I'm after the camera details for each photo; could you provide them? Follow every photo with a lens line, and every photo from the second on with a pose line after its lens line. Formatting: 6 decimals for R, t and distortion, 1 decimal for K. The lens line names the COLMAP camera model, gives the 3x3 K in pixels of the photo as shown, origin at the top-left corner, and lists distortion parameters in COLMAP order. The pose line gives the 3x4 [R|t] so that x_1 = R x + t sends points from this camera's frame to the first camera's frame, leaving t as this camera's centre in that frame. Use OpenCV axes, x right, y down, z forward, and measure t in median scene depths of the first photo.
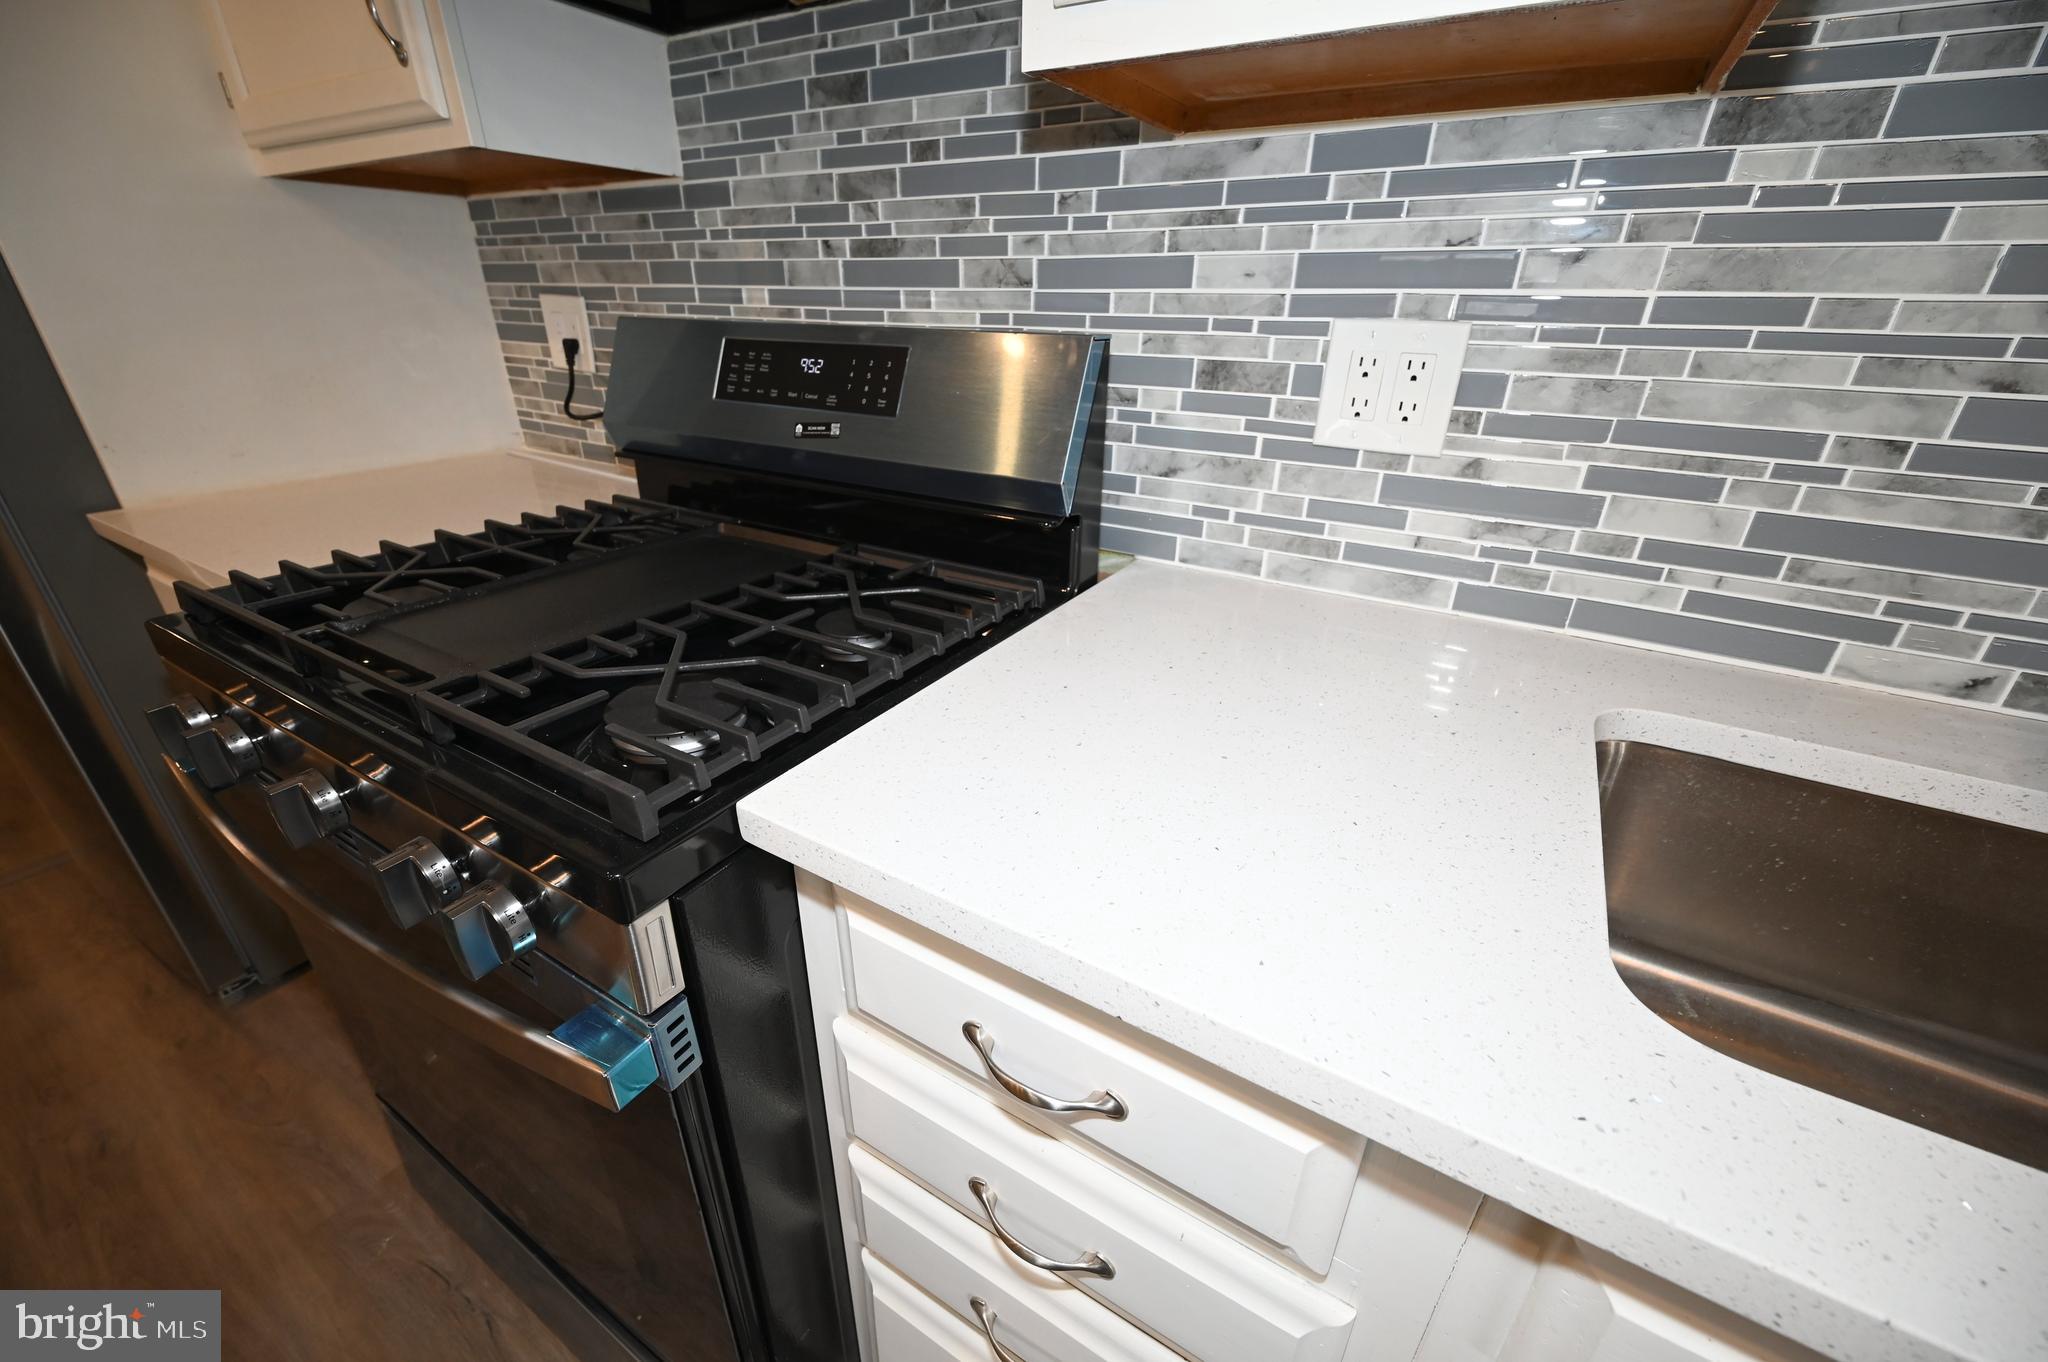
lens RADIAL K [[796.3, 0, 1023.3], [0, 796.3, 677.1], [0, 0, 1]] dist [-0.002422, -0.000009]
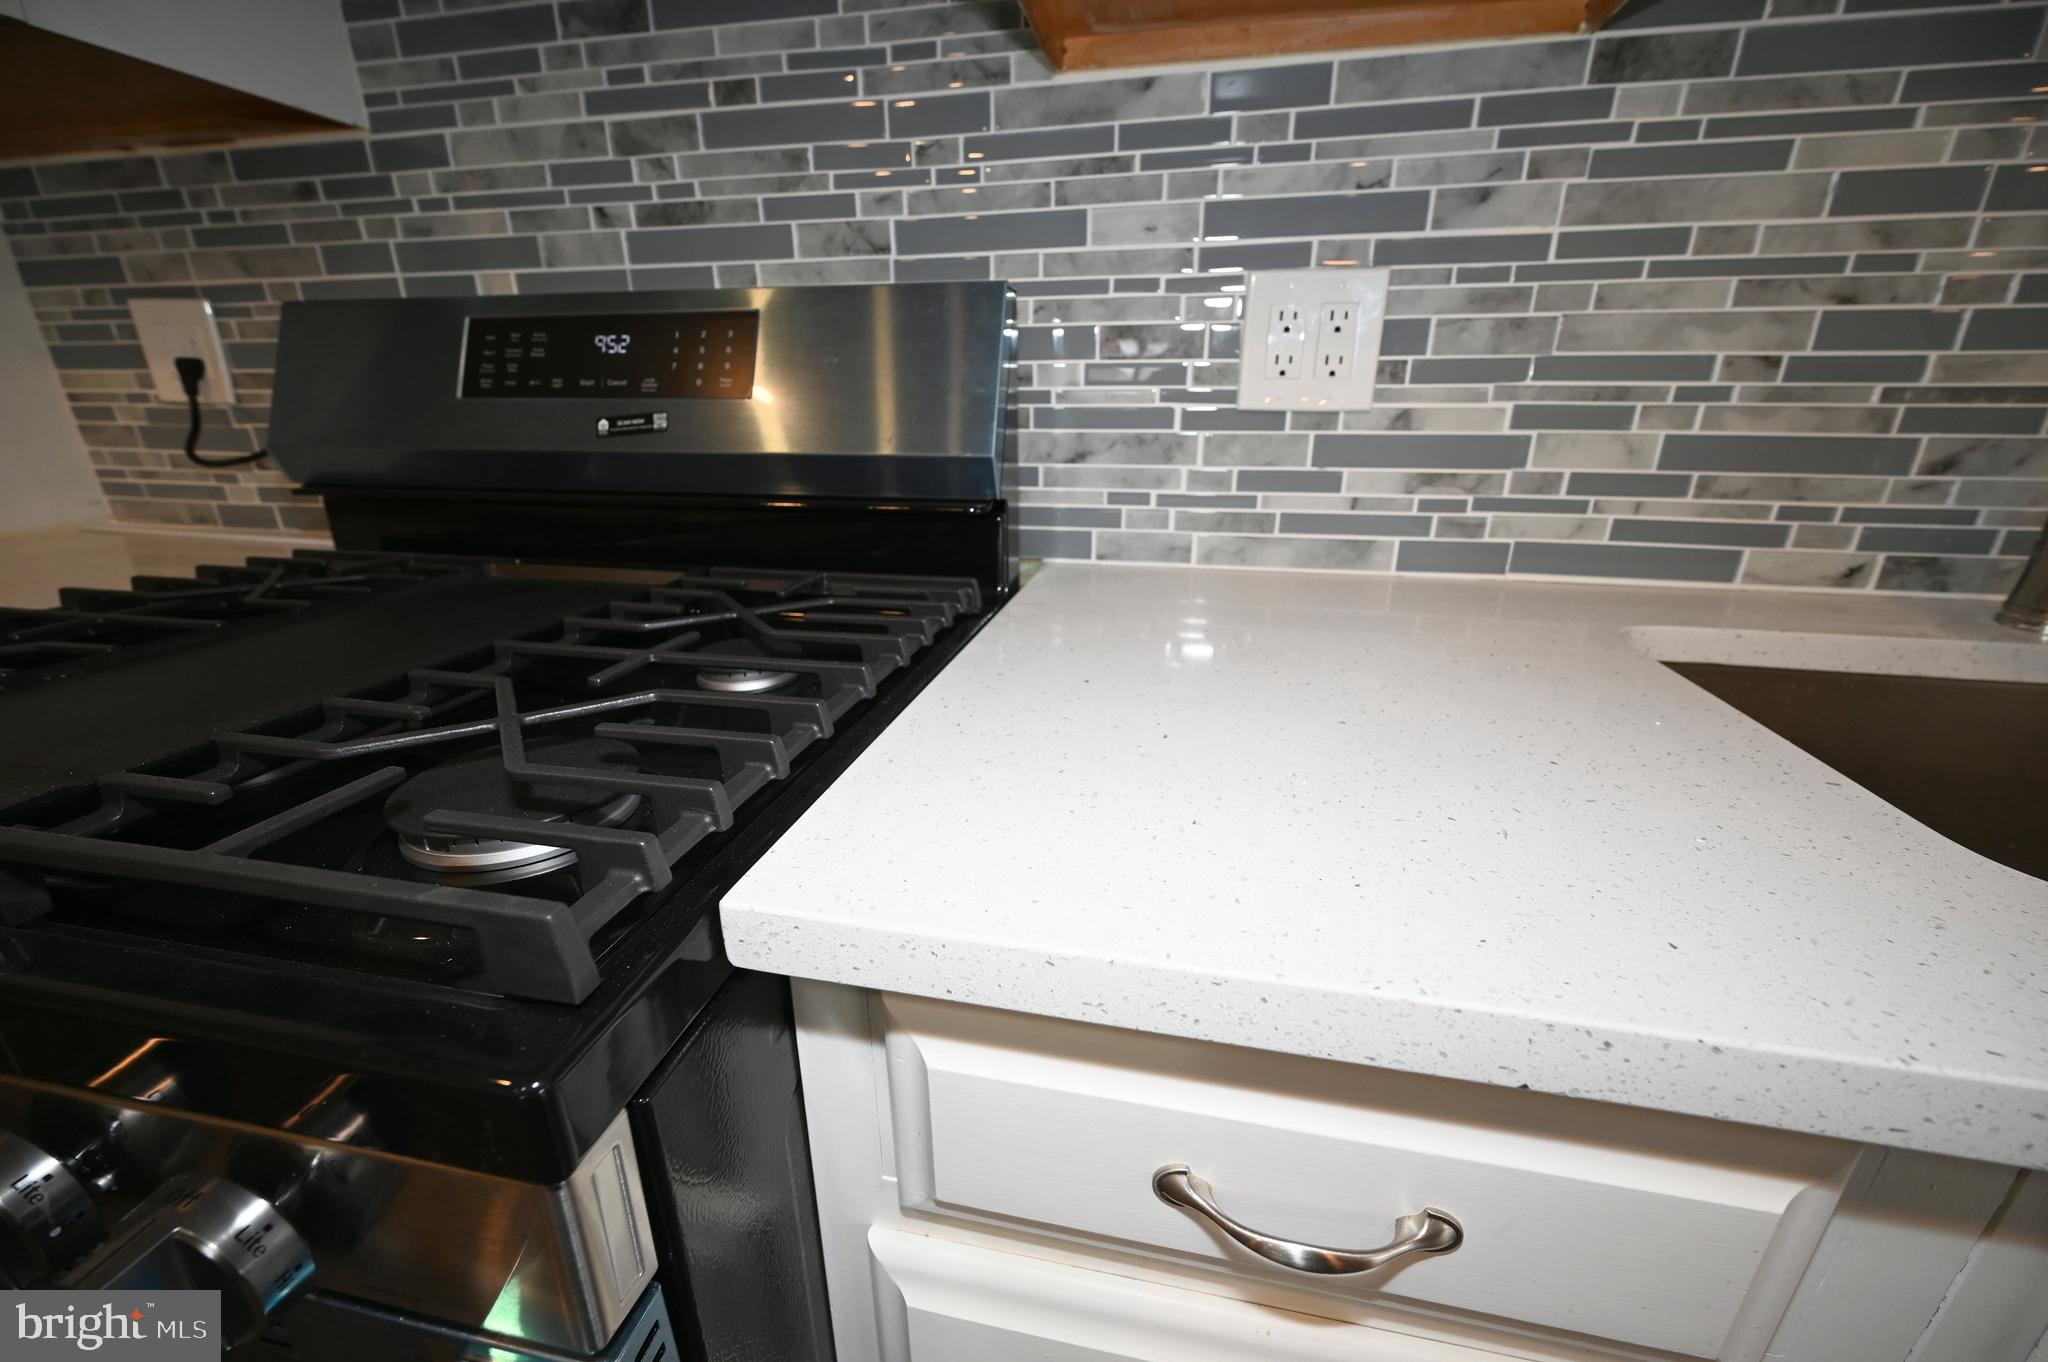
lens RADIAL K [[796.3, 0, 1025.7], [0, 796.3, 685.6], [0, 0, 1]] dist [-0.002422, -0.000009]
pose [[0.944724, -0.127270, 0.302157, -0.201730], [0.154610, 0.985615, -0.068258, 0.051359], [-0.289123, 0.111201, 0.950811, 0.248009]]
